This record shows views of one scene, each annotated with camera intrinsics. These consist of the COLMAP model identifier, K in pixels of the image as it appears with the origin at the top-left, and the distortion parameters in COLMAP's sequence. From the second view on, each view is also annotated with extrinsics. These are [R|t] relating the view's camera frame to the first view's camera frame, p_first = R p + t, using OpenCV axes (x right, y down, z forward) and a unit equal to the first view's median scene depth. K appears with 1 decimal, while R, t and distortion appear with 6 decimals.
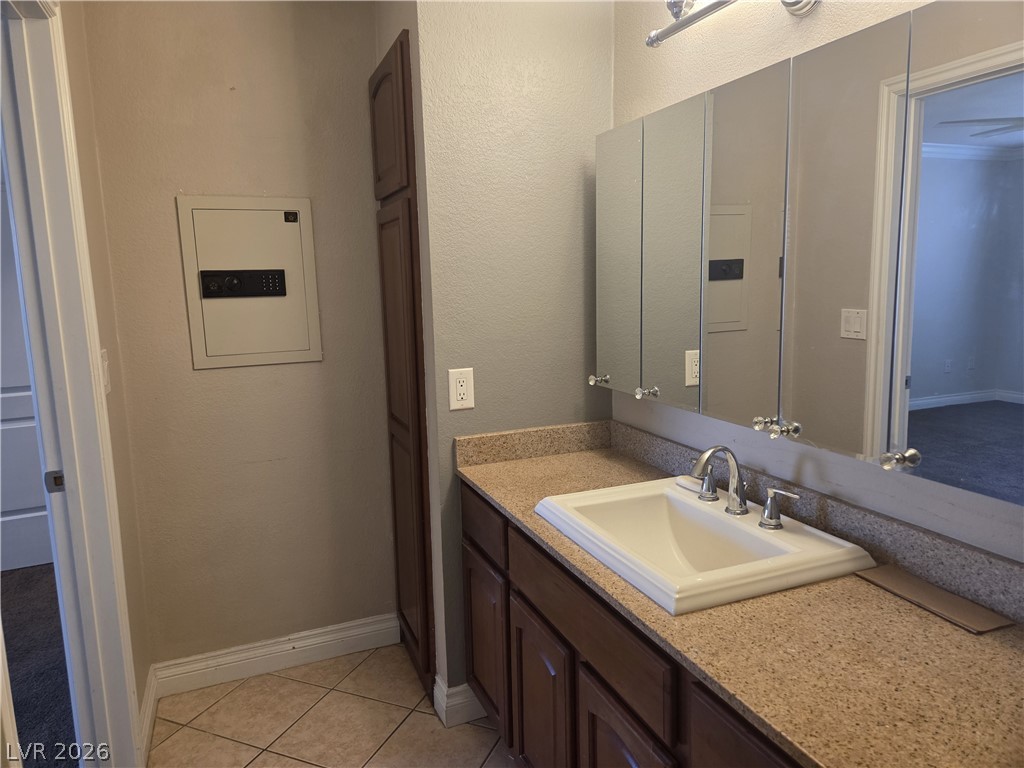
lens RADIAL K [[688.0, 0, 512.7], [0, 688.0, 390.3], [0, 0, 1]] dist [0.083005, -0.072544]
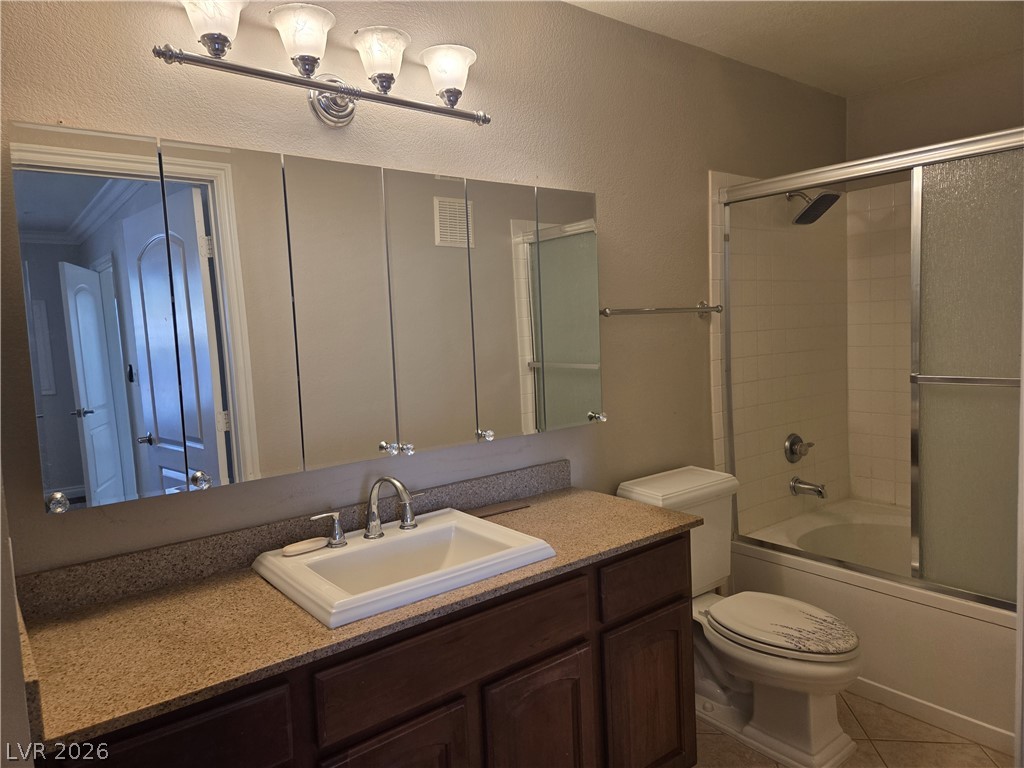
lens RADIAL K [[688.0, 0, 512.7], [0, 688.0, 390.3], [0, 0, 1]] dist [0.083005, -0.072544]
pose [[-0.270943, -0.082300, 0.959071, -0.842786], [0.182838, 0.973800, 0.135217, -0.184618], [-0.945072, 0.211991, -0.248797, 0.993700]]
